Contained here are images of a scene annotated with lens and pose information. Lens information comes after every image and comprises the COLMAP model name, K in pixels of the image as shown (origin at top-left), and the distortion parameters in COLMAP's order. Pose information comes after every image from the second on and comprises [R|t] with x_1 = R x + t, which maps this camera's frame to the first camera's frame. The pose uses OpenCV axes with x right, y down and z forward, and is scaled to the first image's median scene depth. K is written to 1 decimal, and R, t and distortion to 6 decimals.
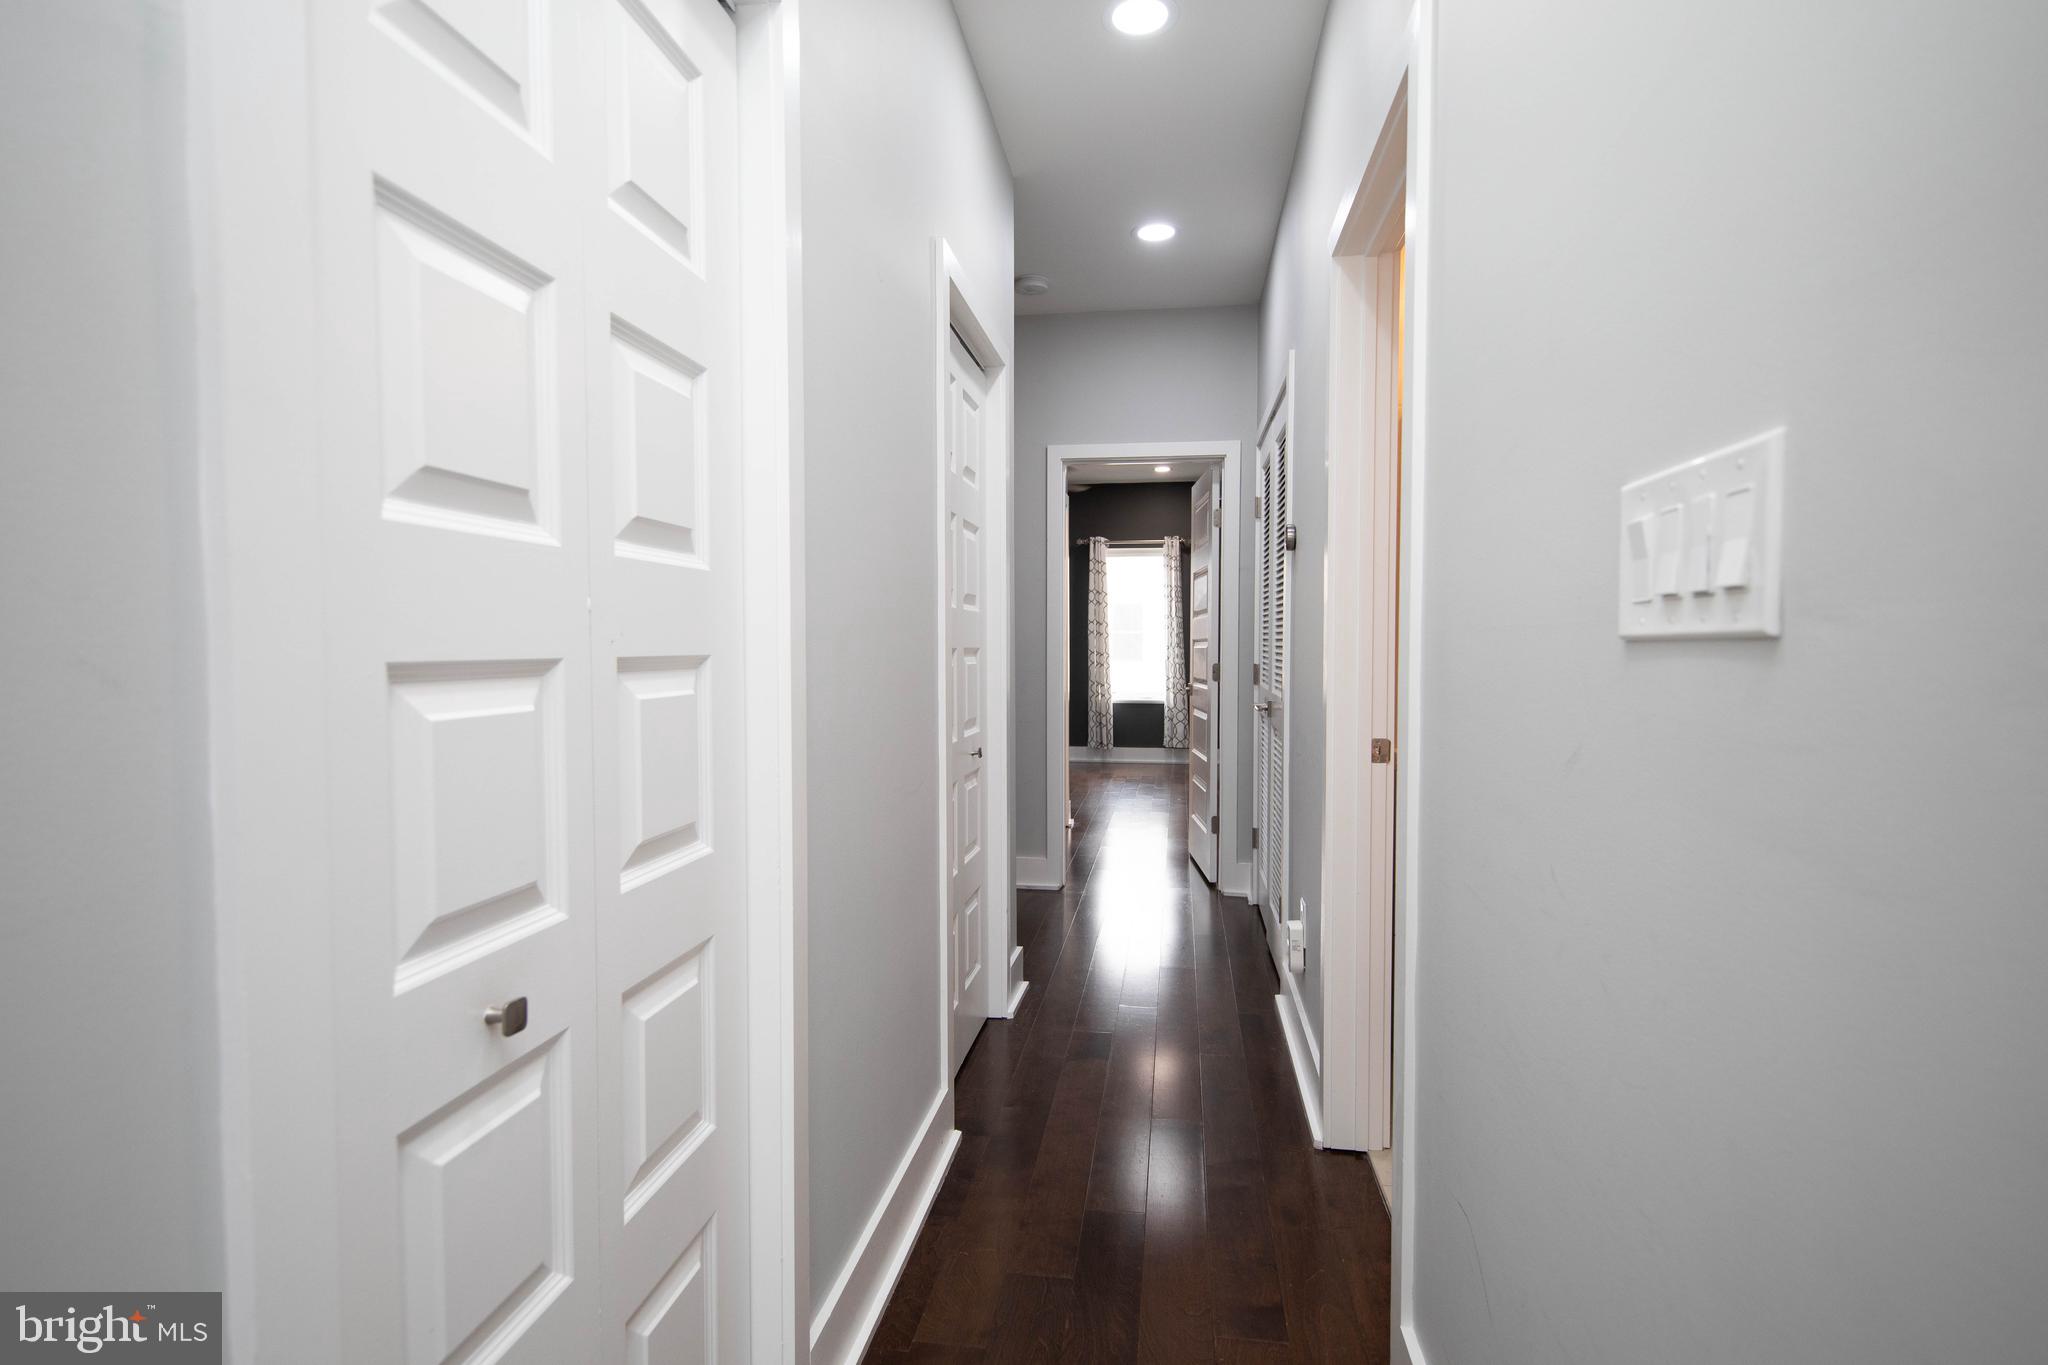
lens RADIAL K [[969.7, 0, 1035.4], [0, 969.7, 680.7], [0, 0, 1]] dist [0.004909, -0.000229]
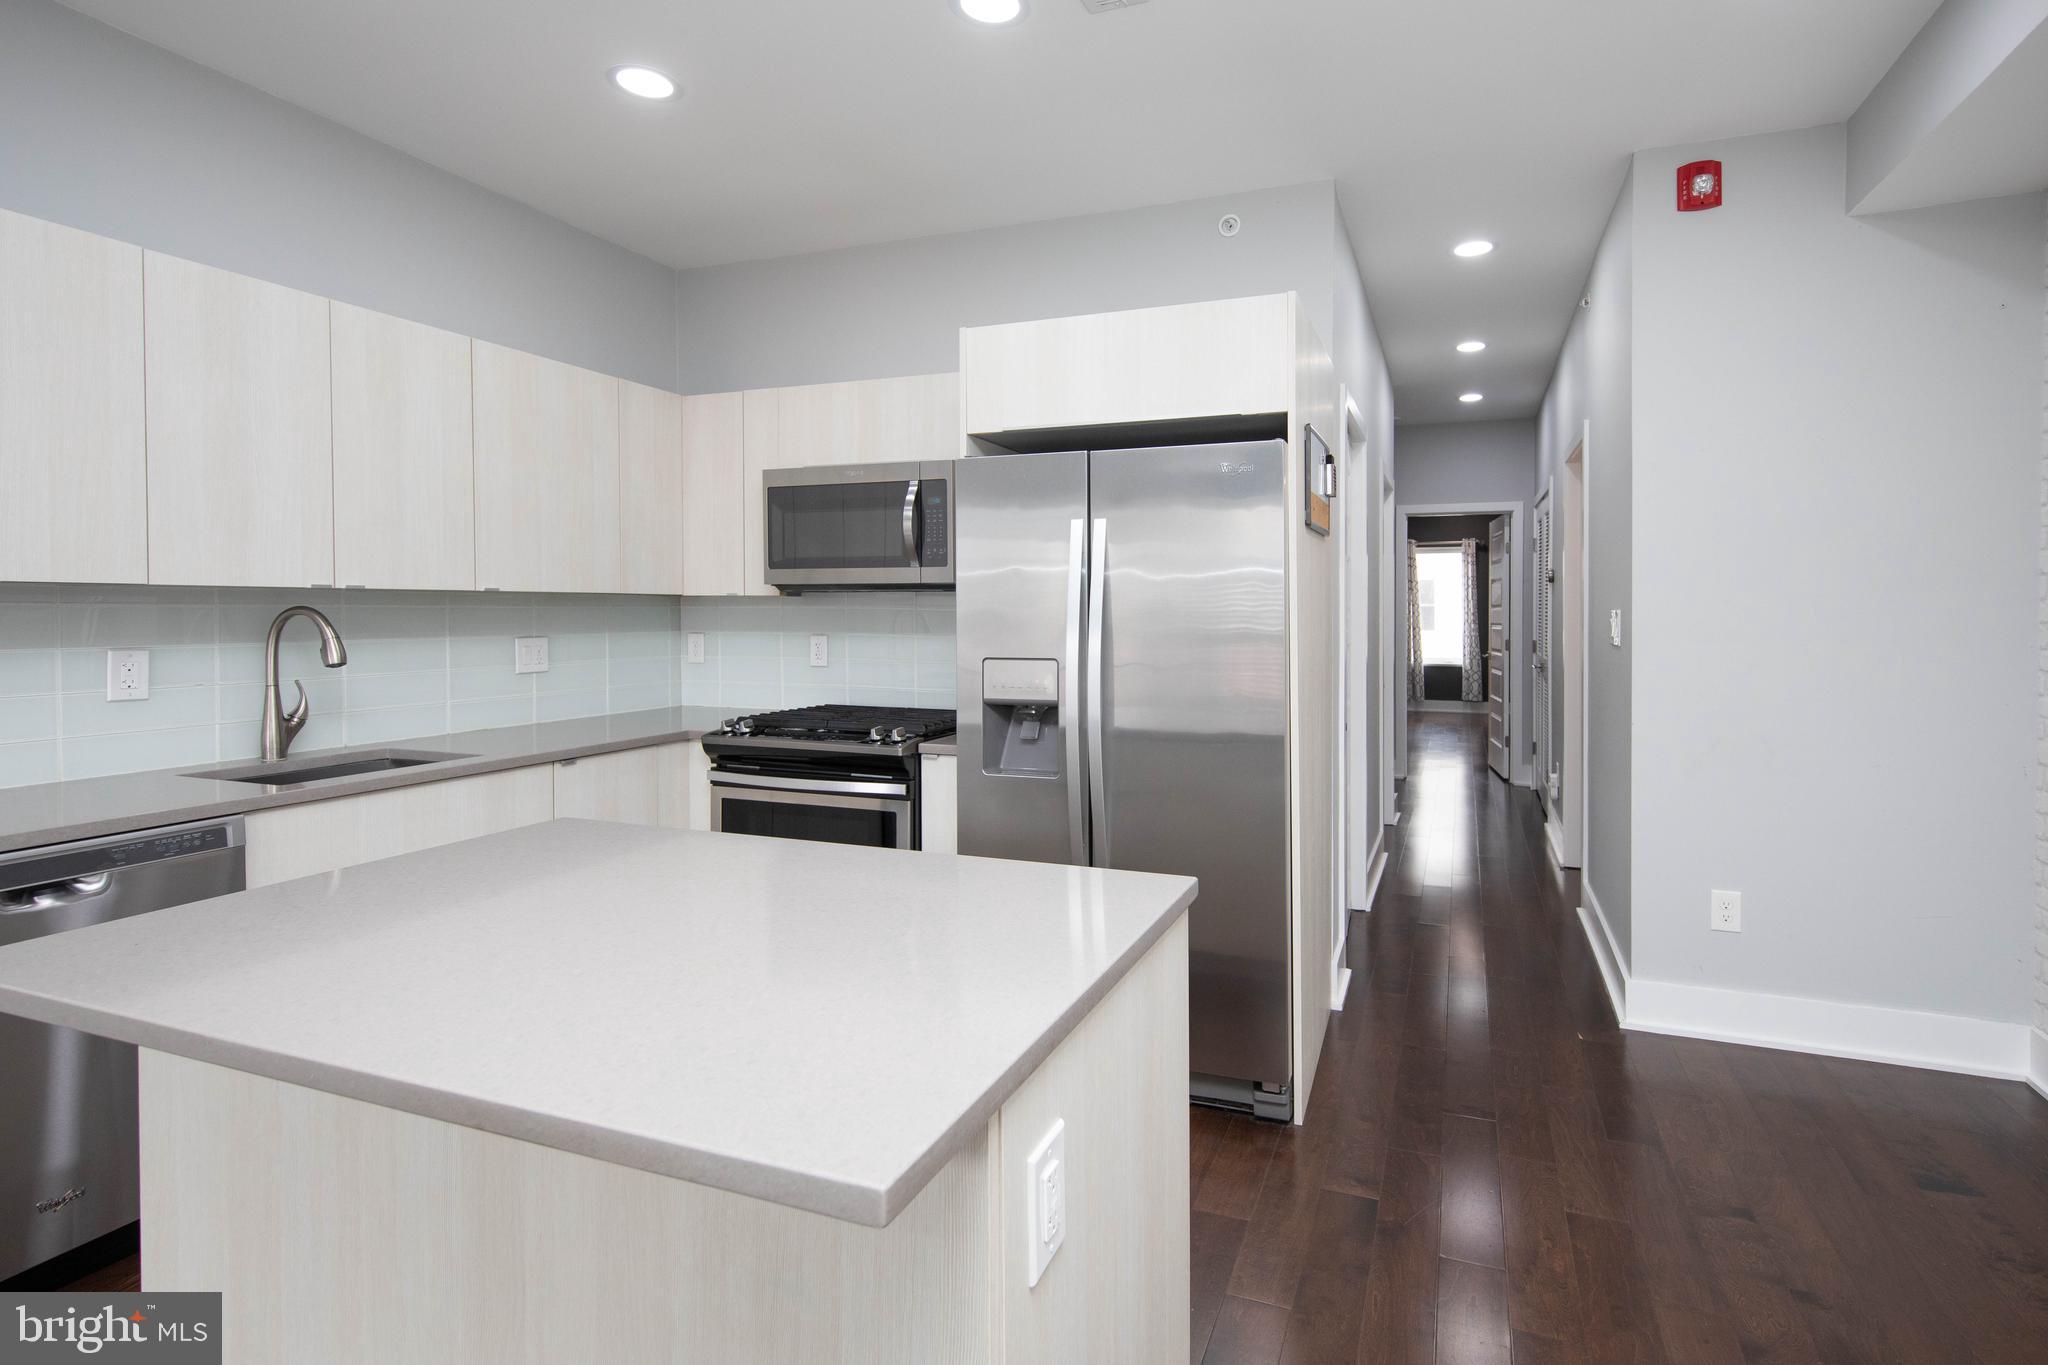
lens RADIAL K [[969.0, 0, 1107.8], [0, 969.0, 623.7], [0, 0, 1]] dist [0.000516, -0.000287]
pose [[0.979915, 0.000700, -0.199416, -0.125293], [-0.005304, 0.999732, -0.022553, -0.003918], [0.199346, 0.023158, 0.979655, -0.617950]]
